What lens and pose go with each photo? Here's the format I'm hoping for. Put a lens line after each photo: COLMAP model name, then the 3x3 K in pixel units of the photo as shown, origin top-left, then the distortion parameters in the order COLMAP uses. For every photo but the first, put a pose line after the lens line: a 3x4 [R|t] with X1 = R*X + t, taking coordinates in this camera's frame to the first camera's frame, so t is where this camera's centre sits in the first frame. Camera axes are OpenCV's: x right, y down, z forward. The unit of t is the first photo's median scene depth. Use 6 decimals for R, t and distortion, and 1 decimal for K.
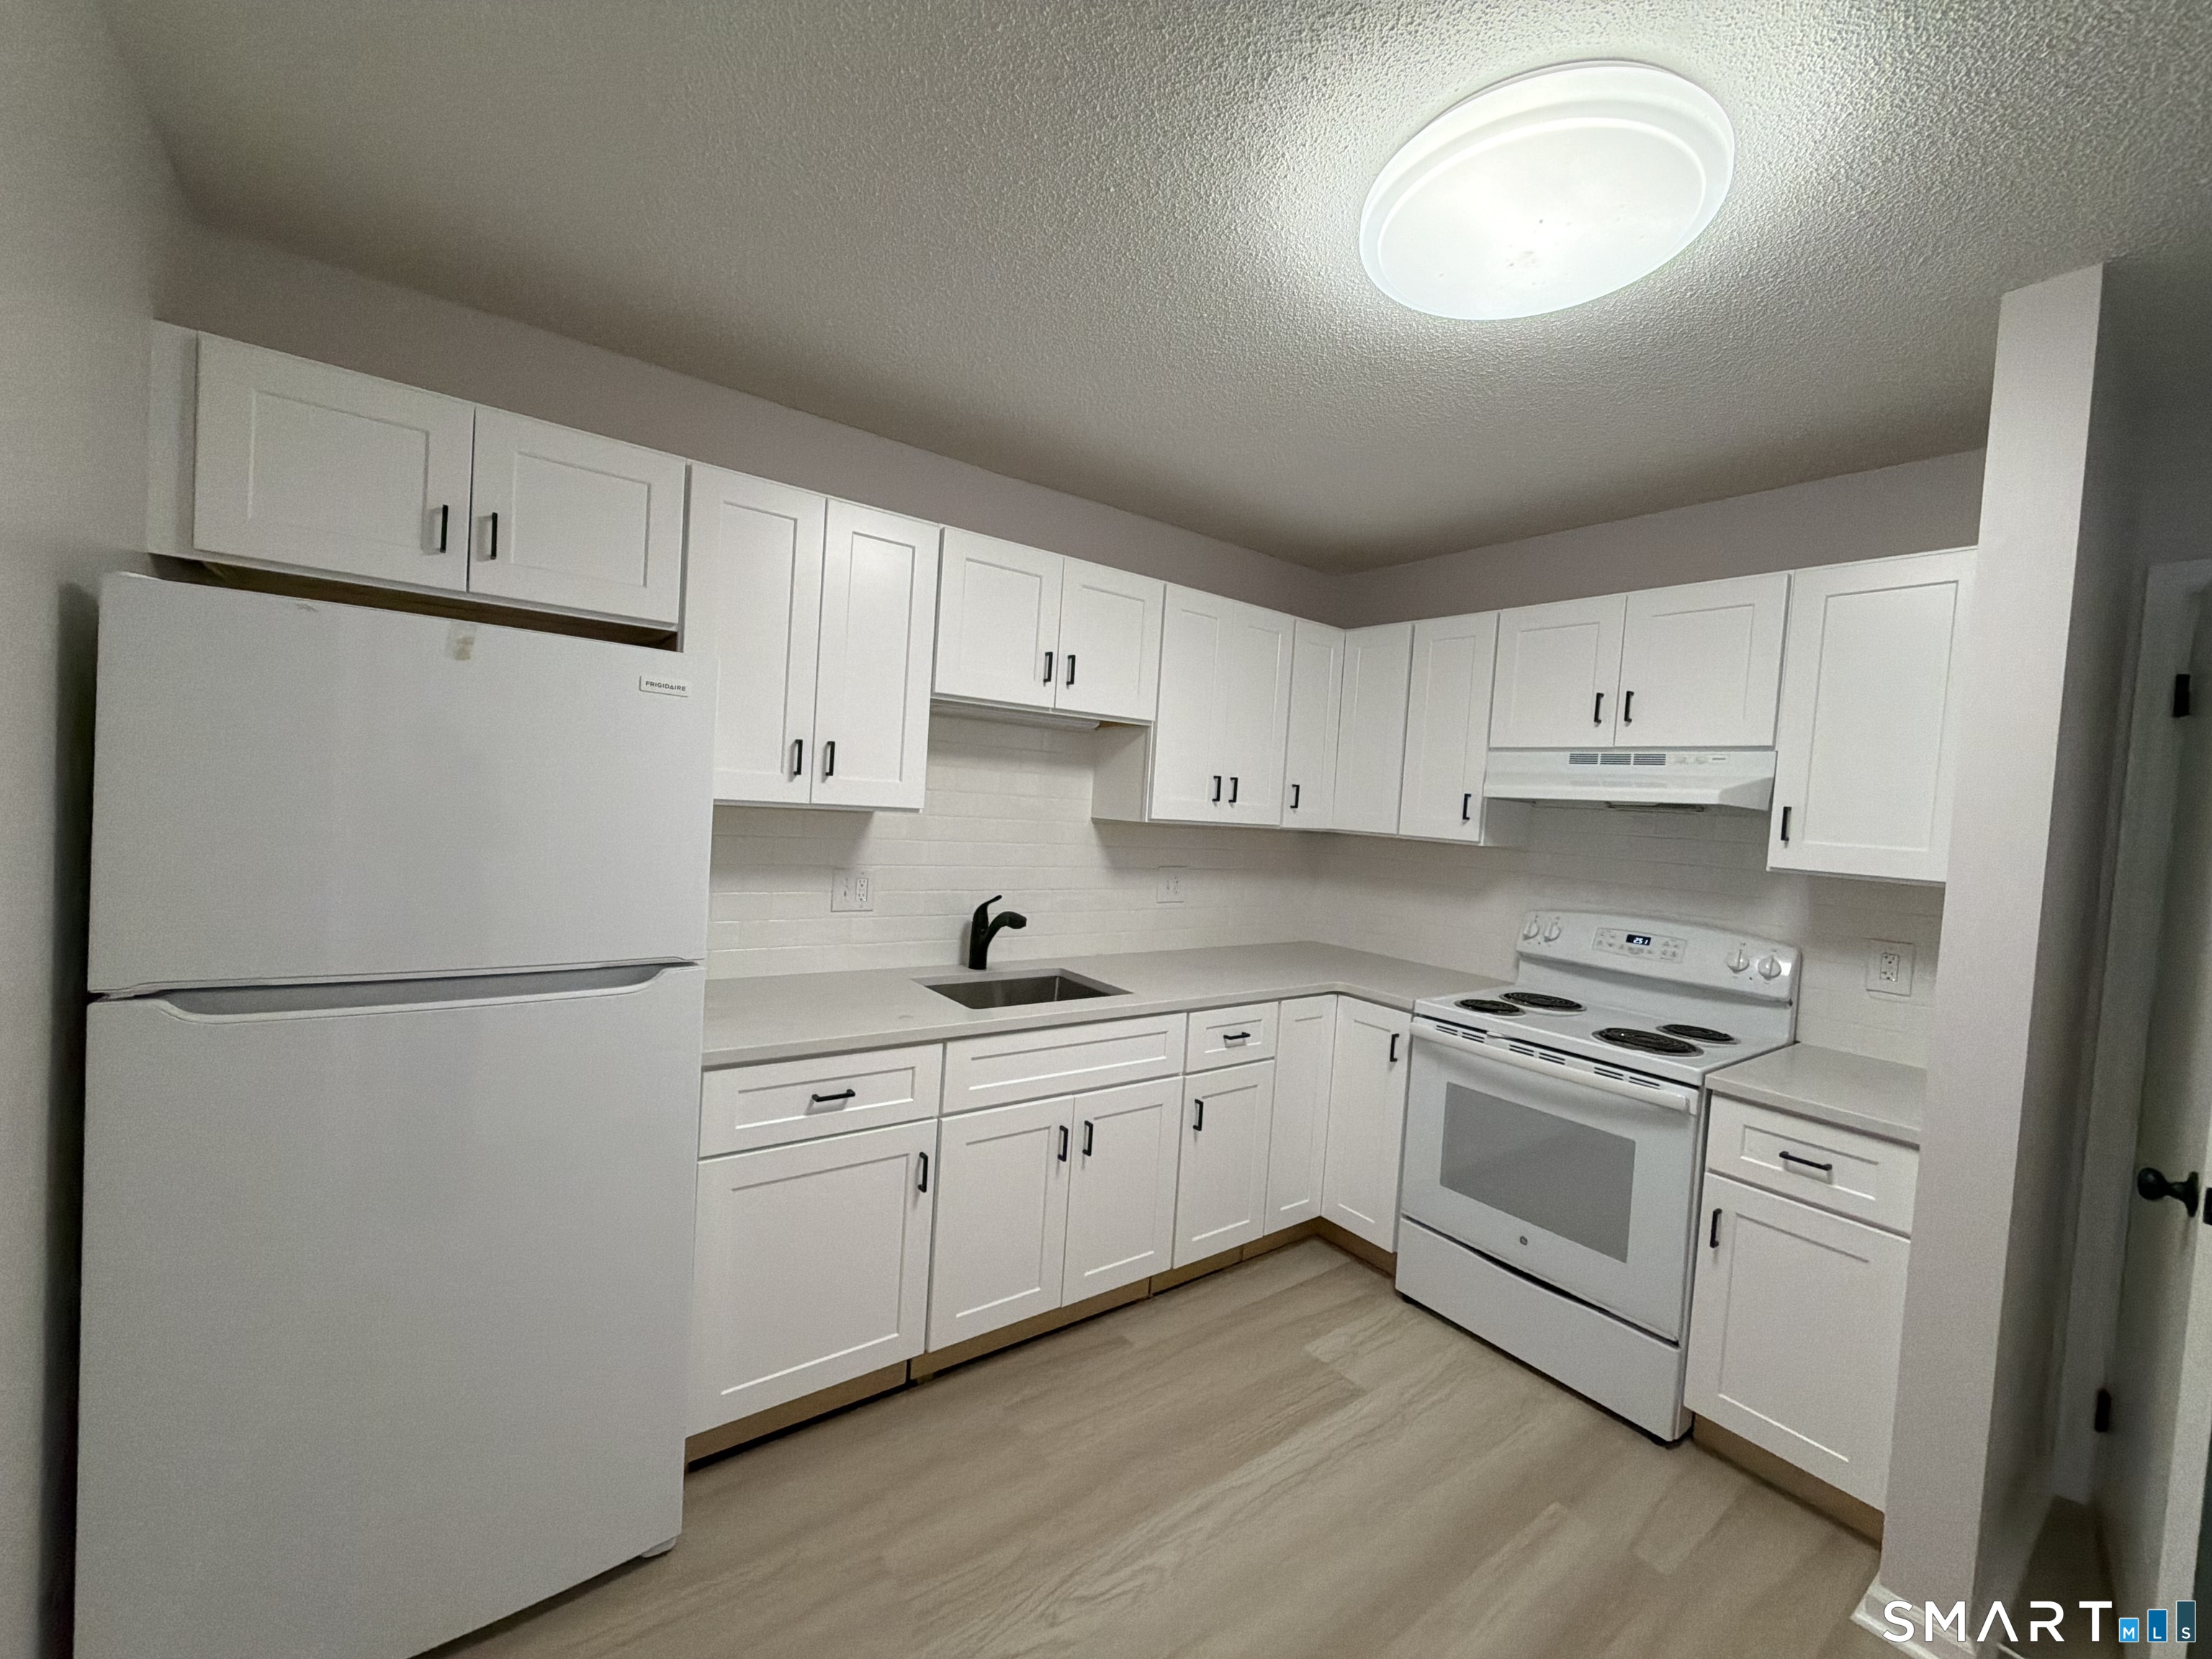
lens RADIAL K [[900.9, 0, 1106.0], [0, 900.9, 829.5], [0, 0, 1]] dist [0.001284, 0.000223]
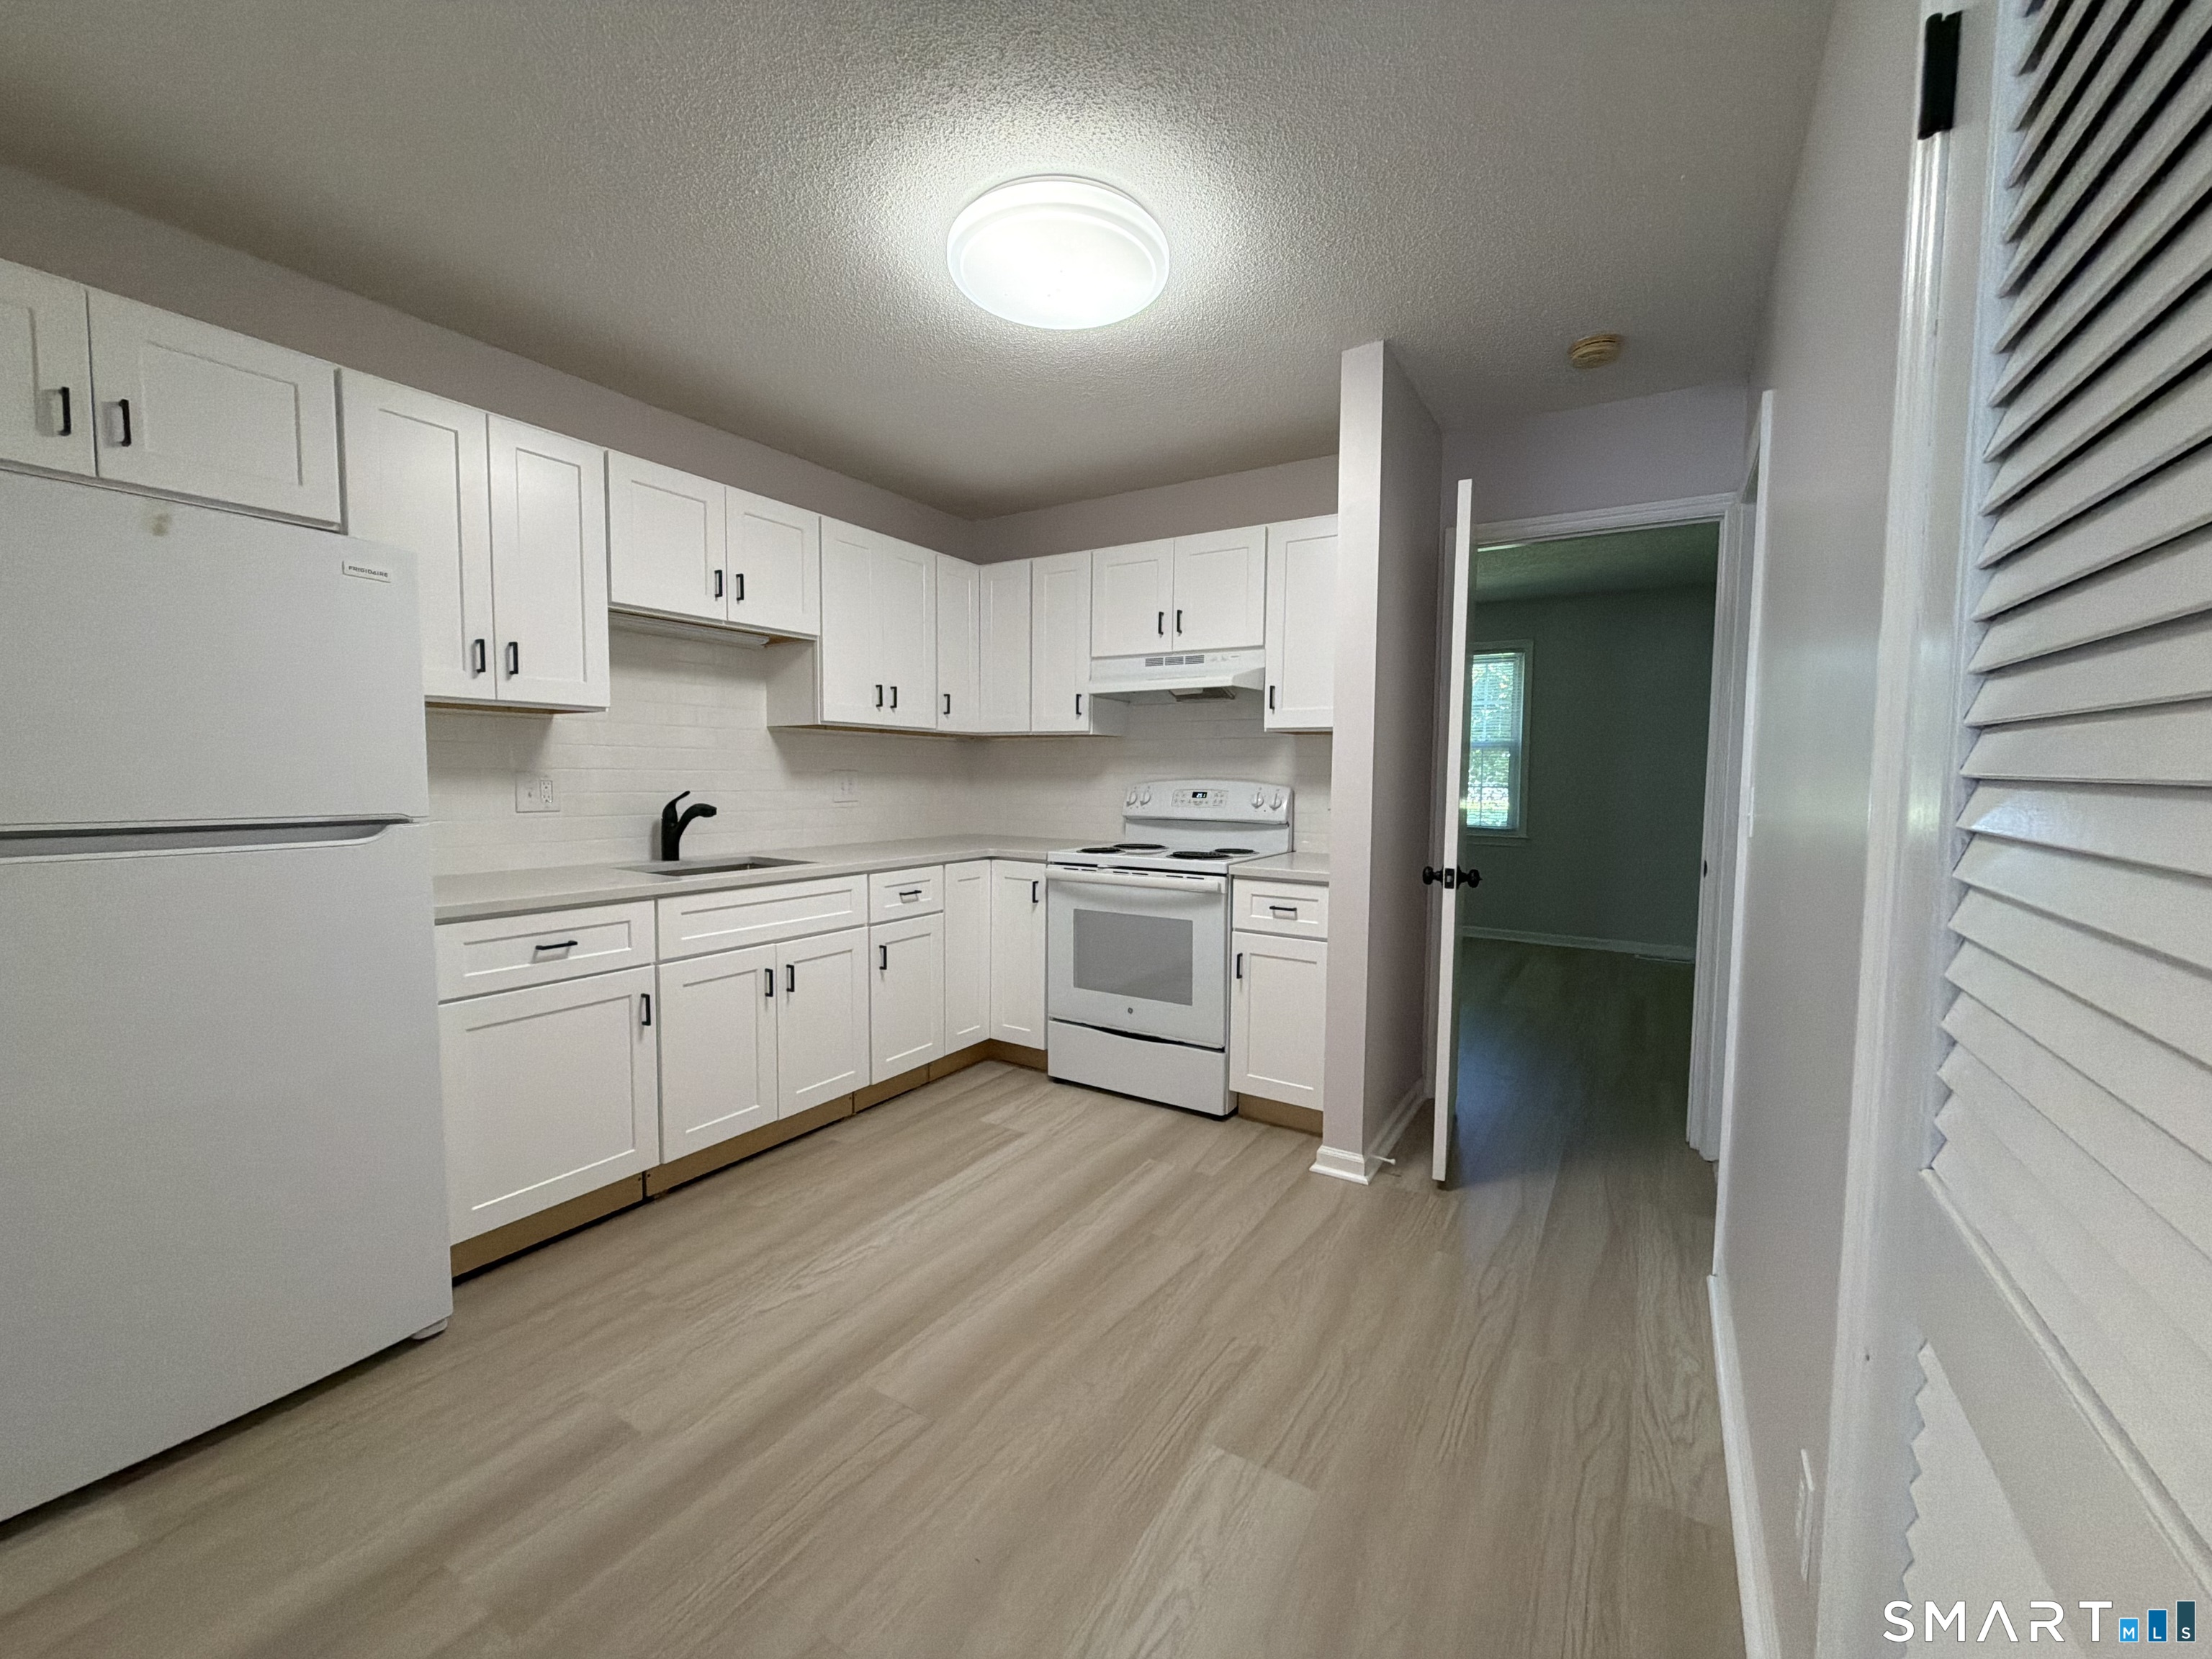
lens RADIAL K [[875.6, 0, 1106.0], [0, 875.6, 829.5], [0, 0, 1]] dist [0.000383, 0.000037]
pose [[0.932144, -0.078362, 0.353507, -0.024469], [0.059938, 0.996226, 0.062784, 0.093849], [-0.357093, -0.037335, 0.933322, -0.231356]]
